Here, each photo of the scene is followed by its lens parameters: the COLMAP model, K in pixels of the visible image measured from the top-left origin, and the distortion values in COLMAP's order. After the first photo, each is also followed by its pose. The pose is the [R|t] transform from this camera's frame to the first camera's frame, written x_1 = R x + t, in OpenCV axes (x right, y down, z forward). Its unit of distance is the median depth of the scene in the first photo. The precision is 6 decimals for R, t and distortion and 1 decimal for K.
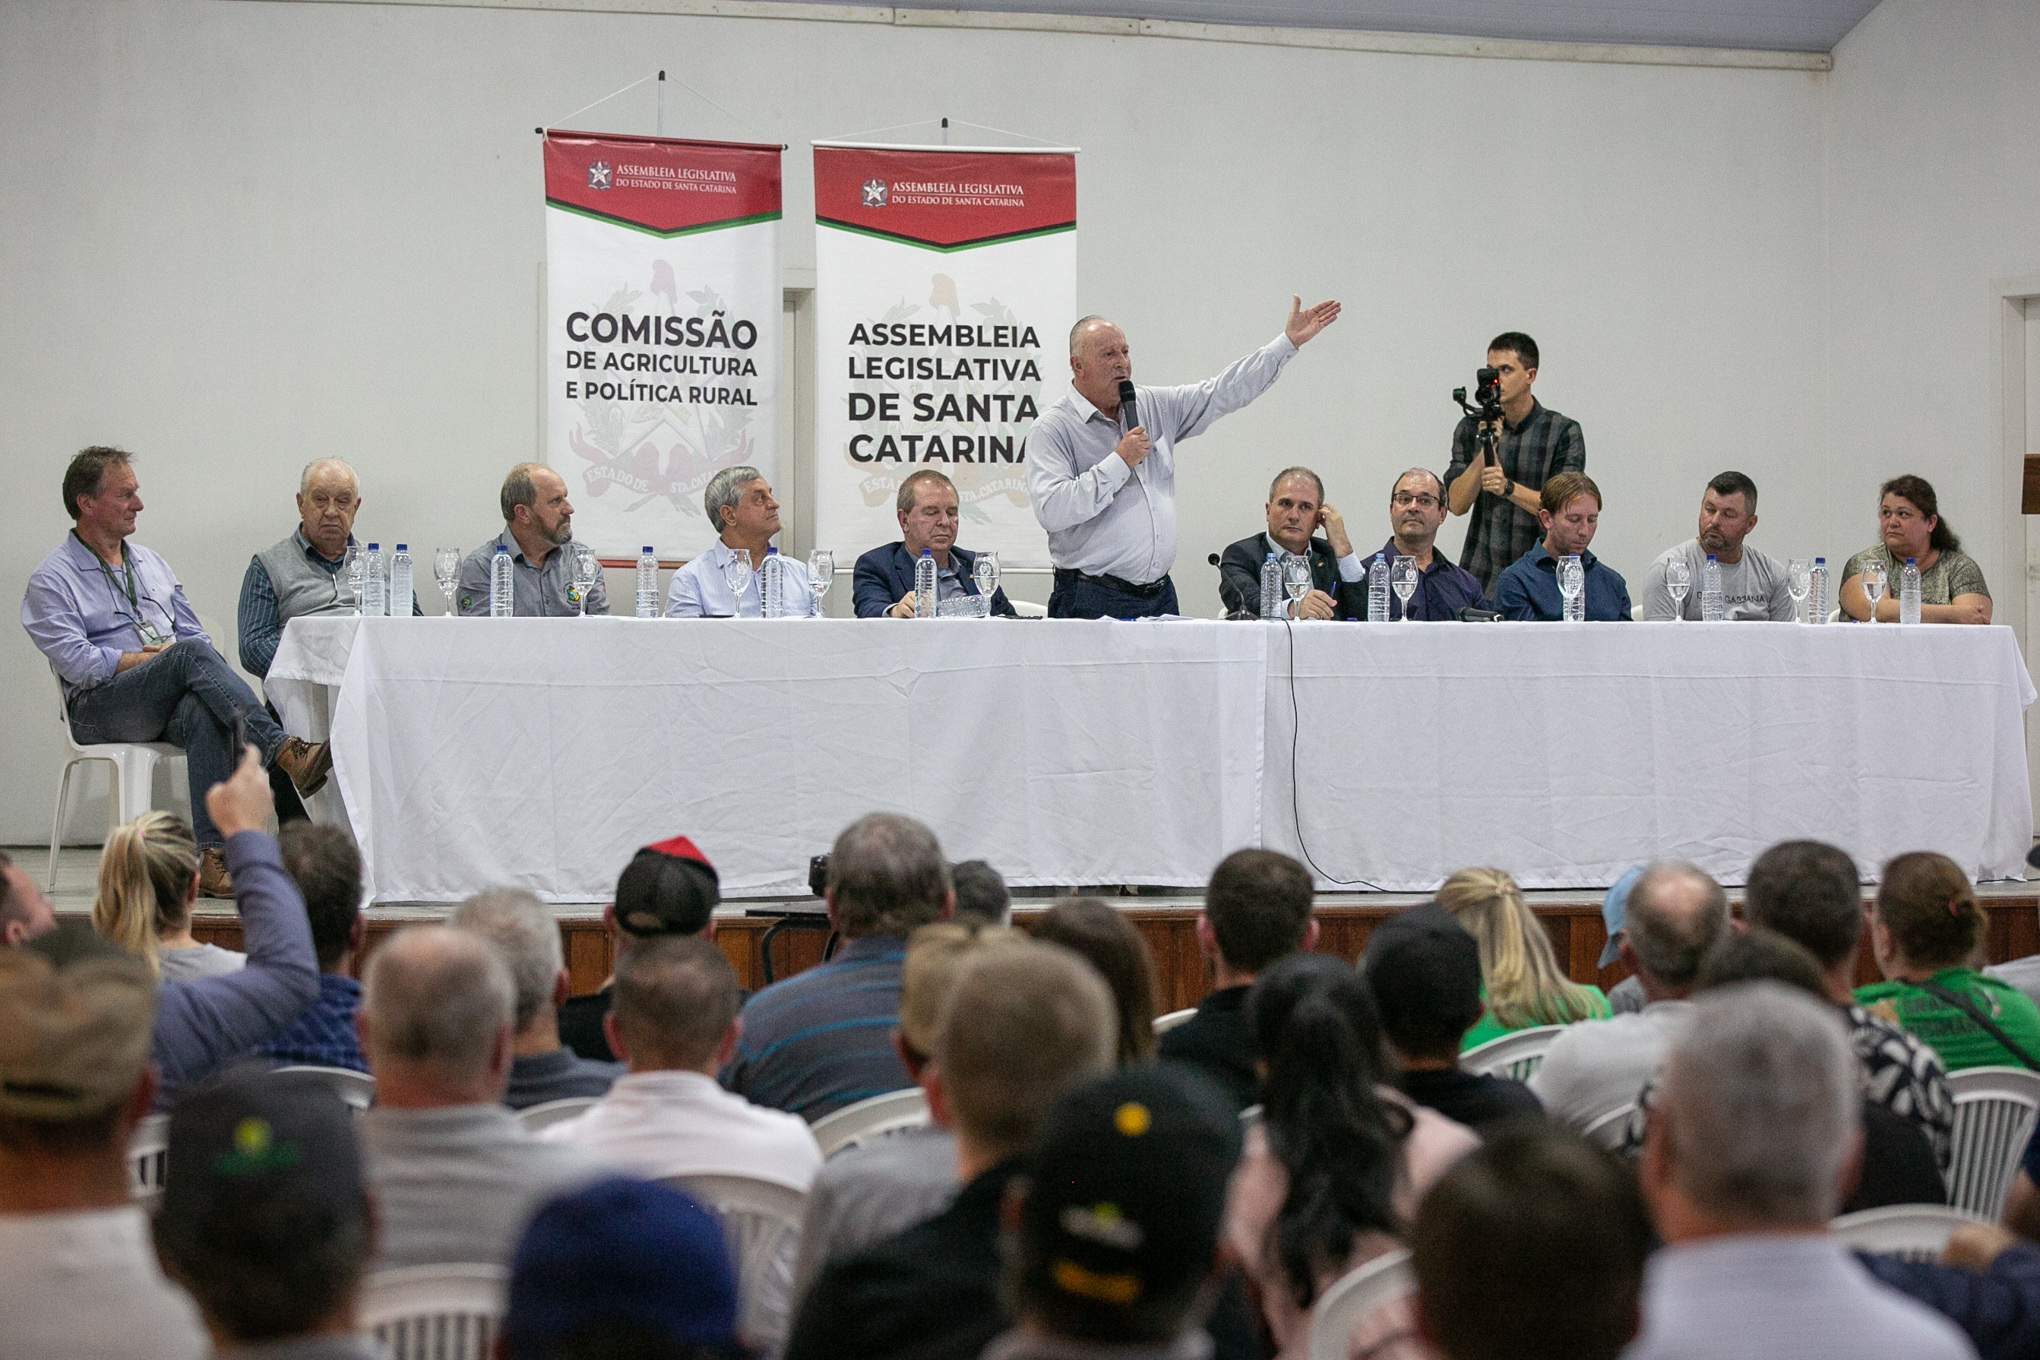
lens RADIAL K [[5897.5, 0, 1020.0], [0, 5897.5, 680.0], [0, 0, 1]] dist [0.171389, 0.260573]
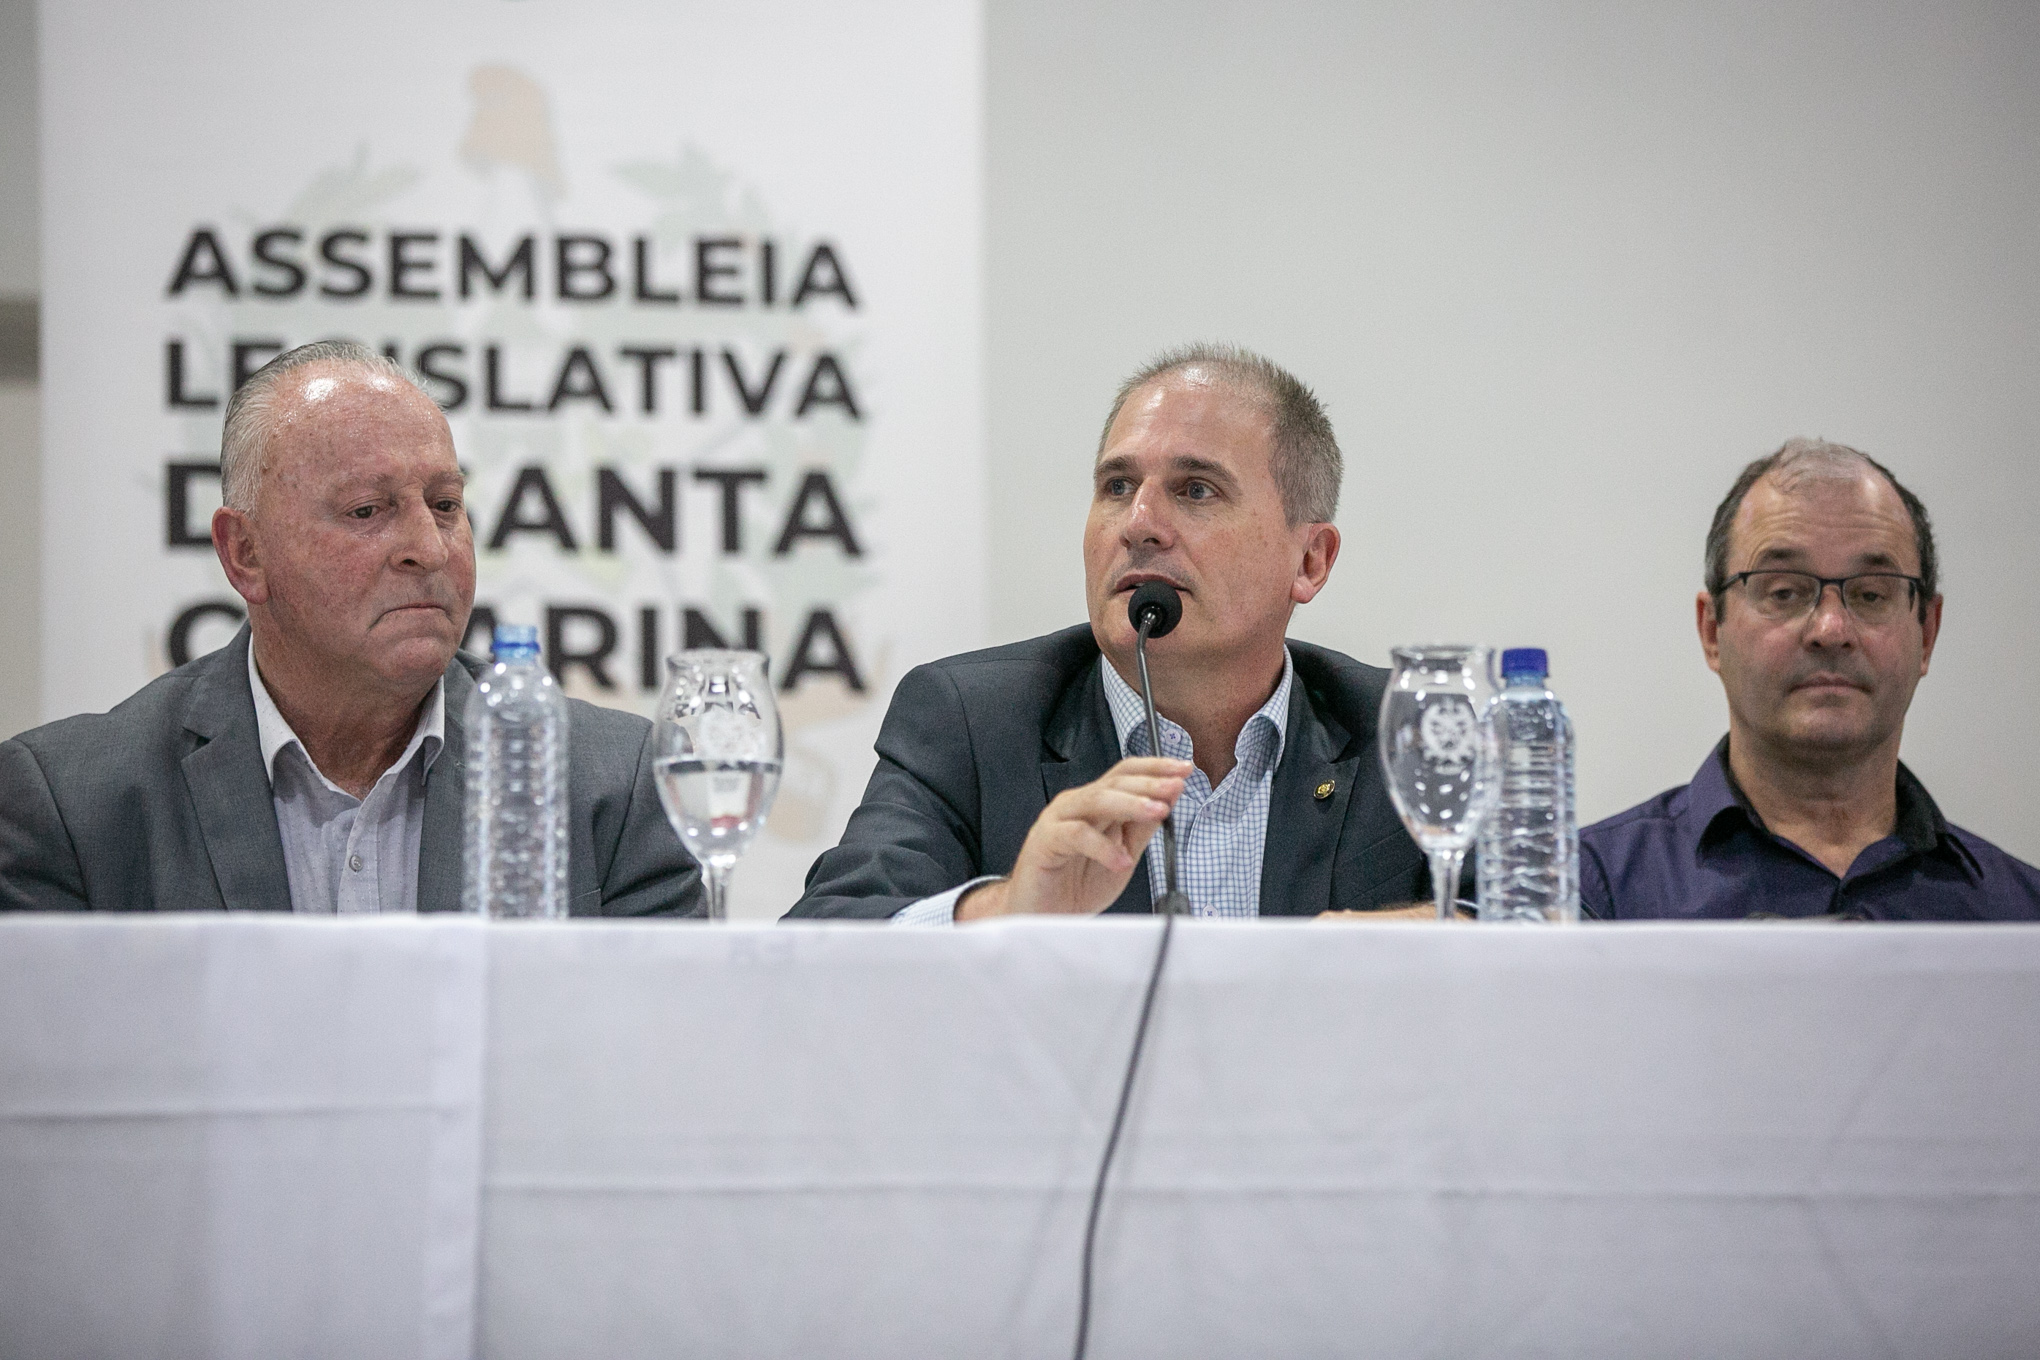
lens RADIAL K [[7231.5, 0, 1020.0], [0, 7231.5, 680.0], [0, 0, 1]] dist [0.263436, 0.952791]
pose [[0.977290, -0.036174, -0.208797, 0.087383], [0.010046, 0.992123, -0.124865, 0.007930], [0.211669, 0.119931, 0.969955, 0.653623]]
